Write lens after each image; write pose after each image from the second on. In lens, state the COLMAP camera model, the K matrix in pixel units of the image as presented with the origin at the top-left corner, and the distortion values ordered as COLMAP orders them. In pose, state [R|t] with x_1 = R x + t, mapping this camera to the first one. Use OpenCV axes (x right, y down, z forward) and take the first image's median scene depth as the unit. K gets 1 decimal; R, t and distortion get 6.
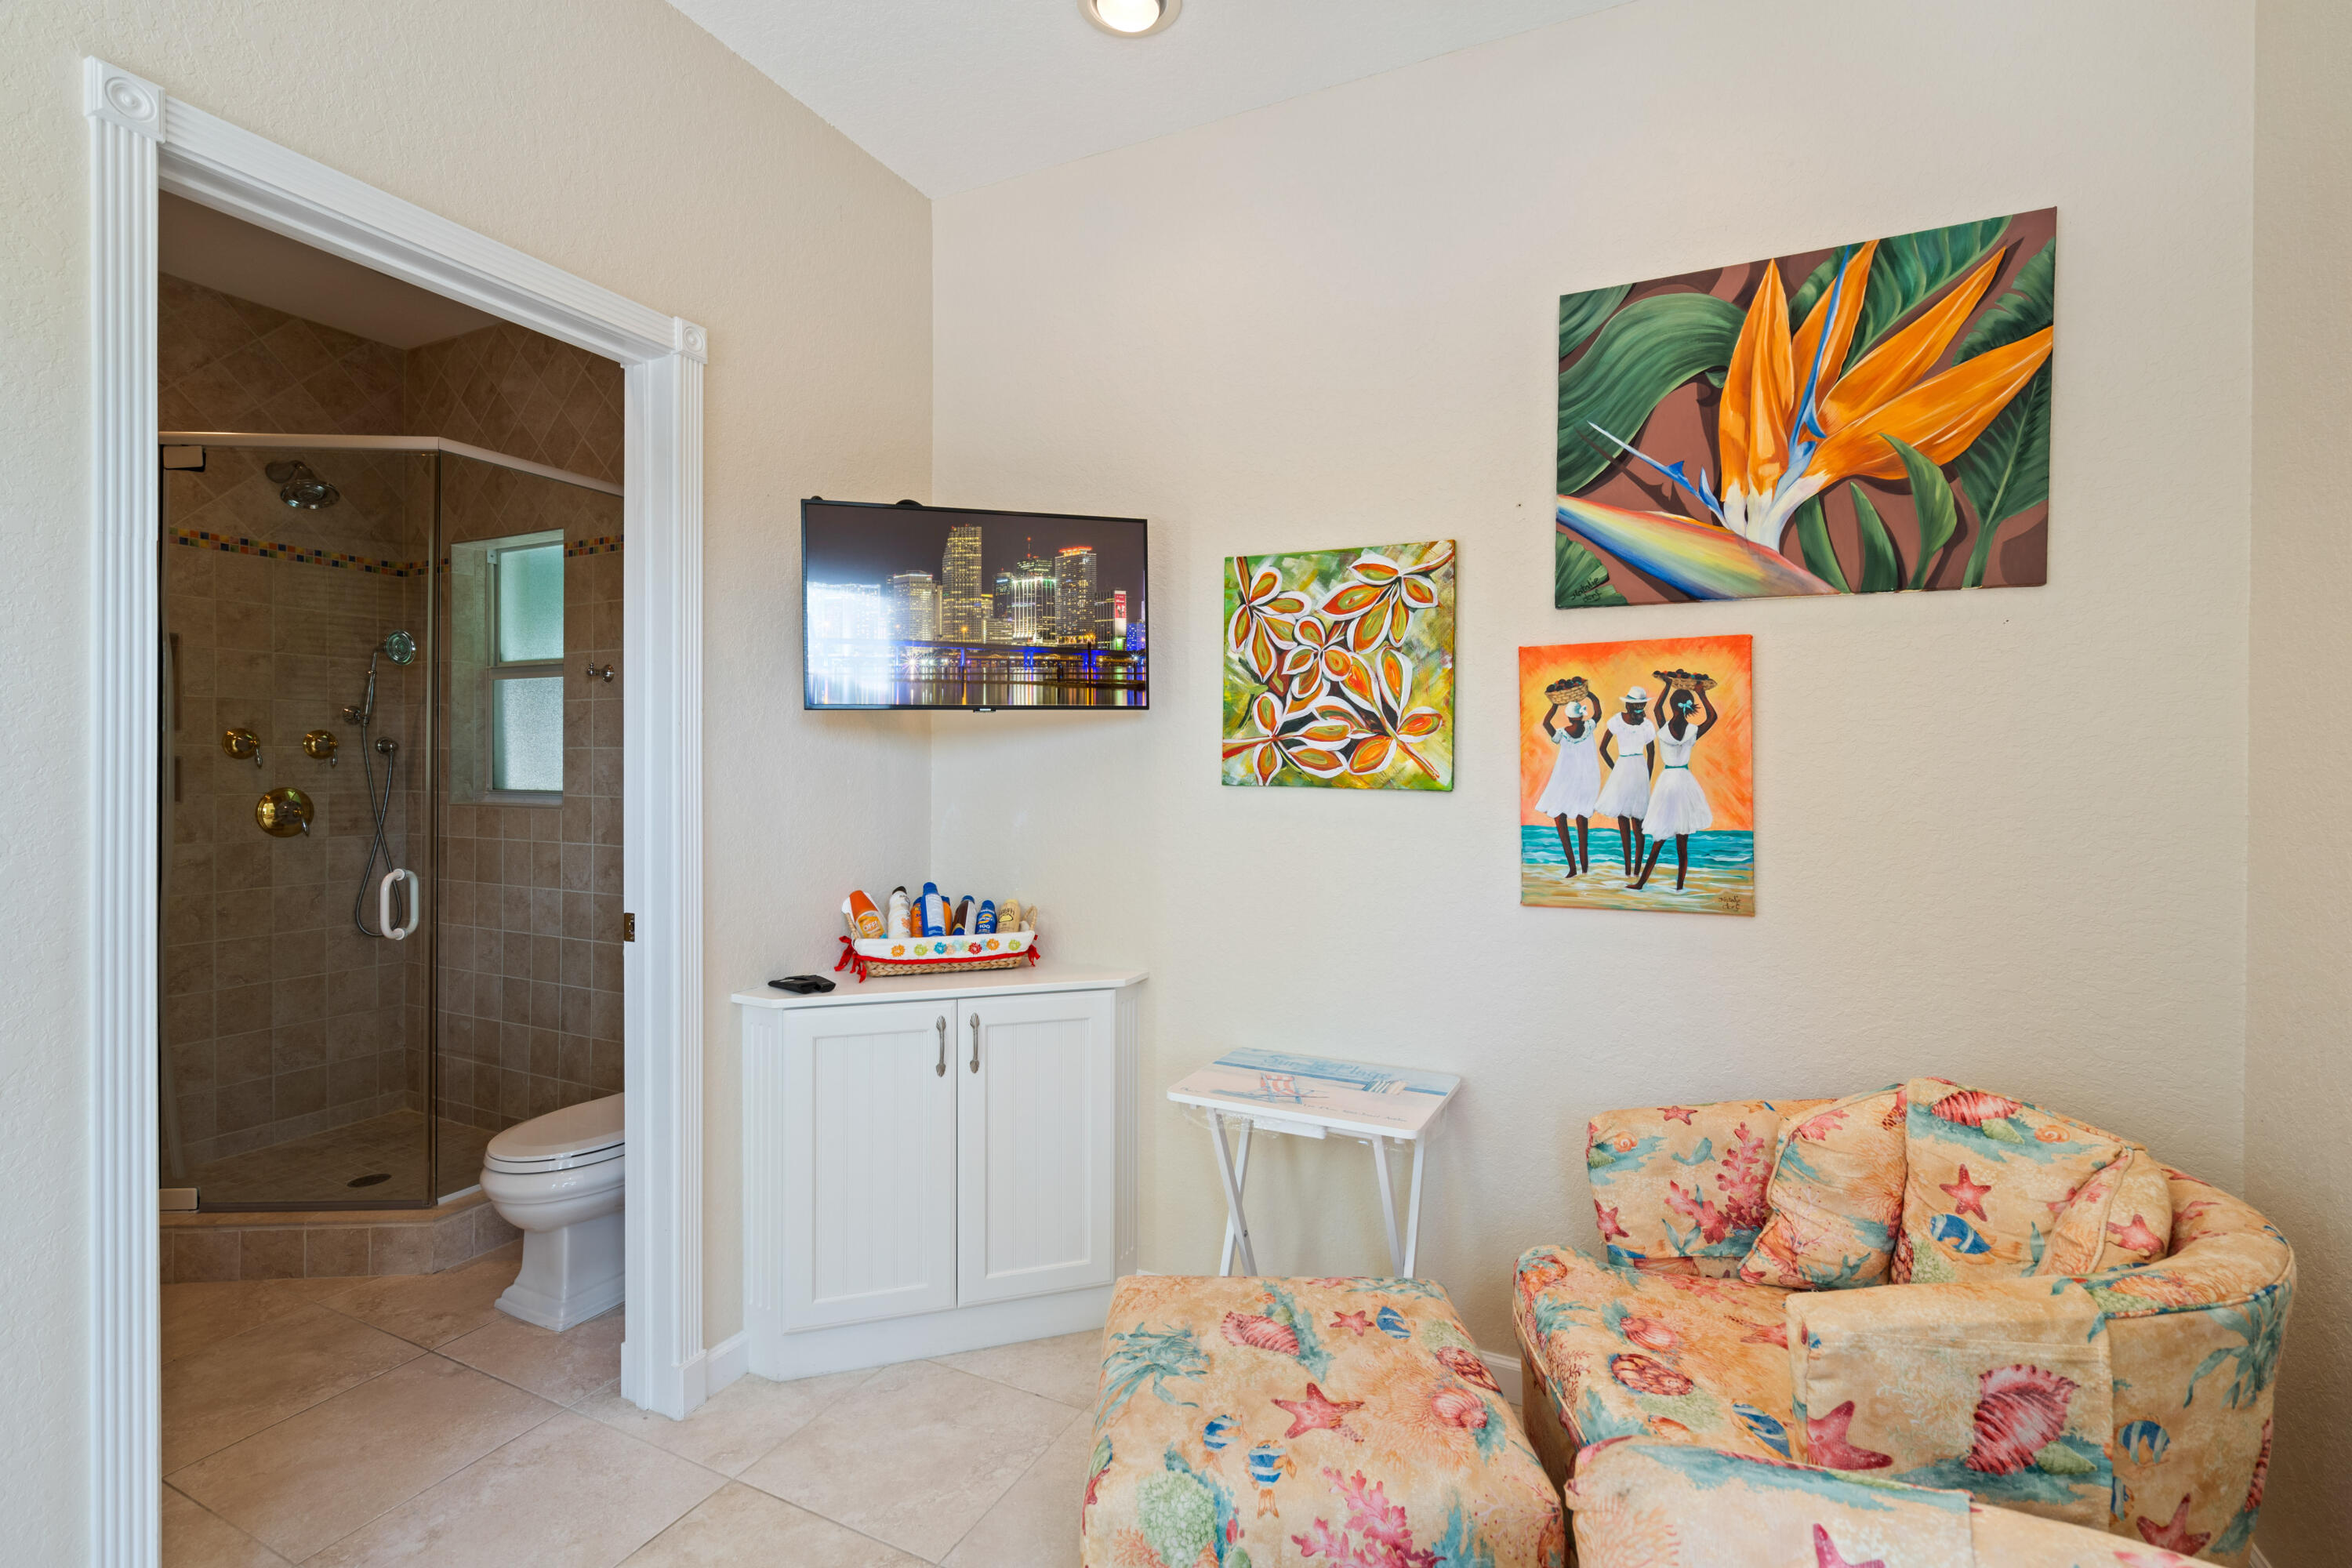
lens RADIAL K [[1060.9, 0, 1164.7], [0, 1060.9, 776.7], [0, 0, 1]] dist [-0.001980, 0.000192]
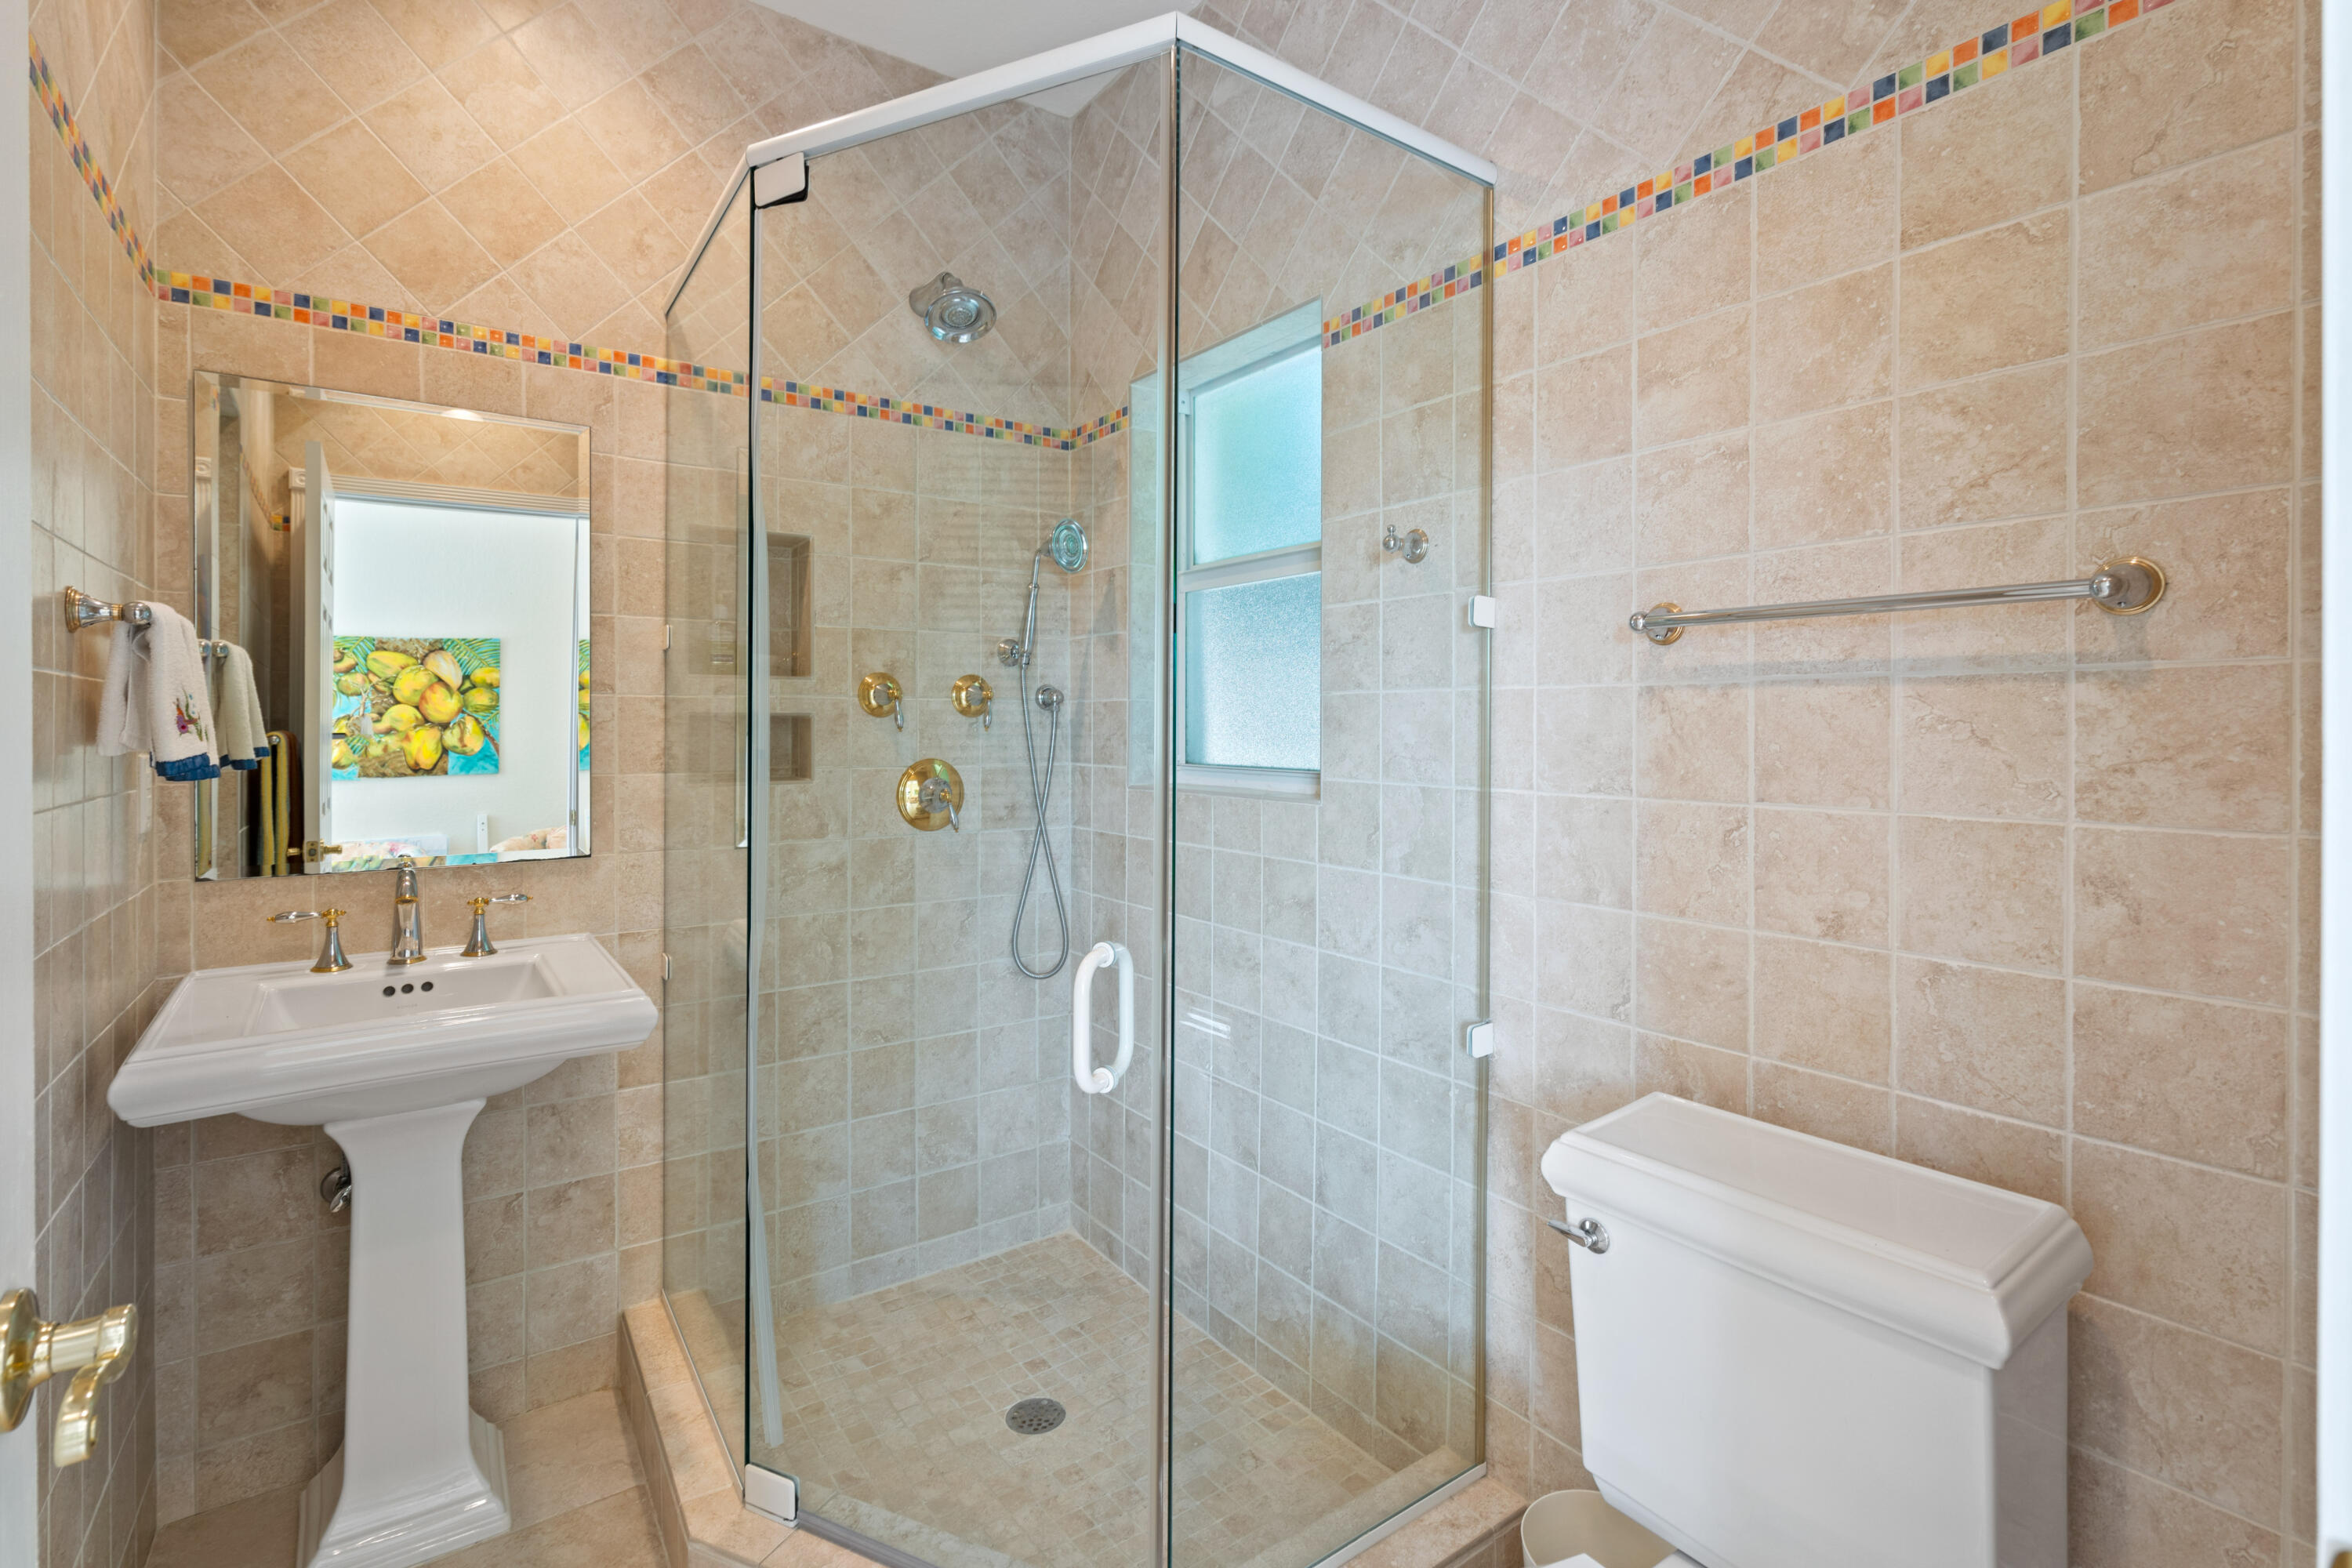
lens RADIAL K [[1072.3, 0, 1168.4], [0, 1072.3, 728.7], [0, 0, 1]] dist [-0.001594, 0.000024]
pose [[0.881583, -0.002318, -0.472023, -0.892663], [-0.000555, 0.999982, -0.005949, -0.012249], [0.472028, 0.005507, 0.881566, 1.120824]]
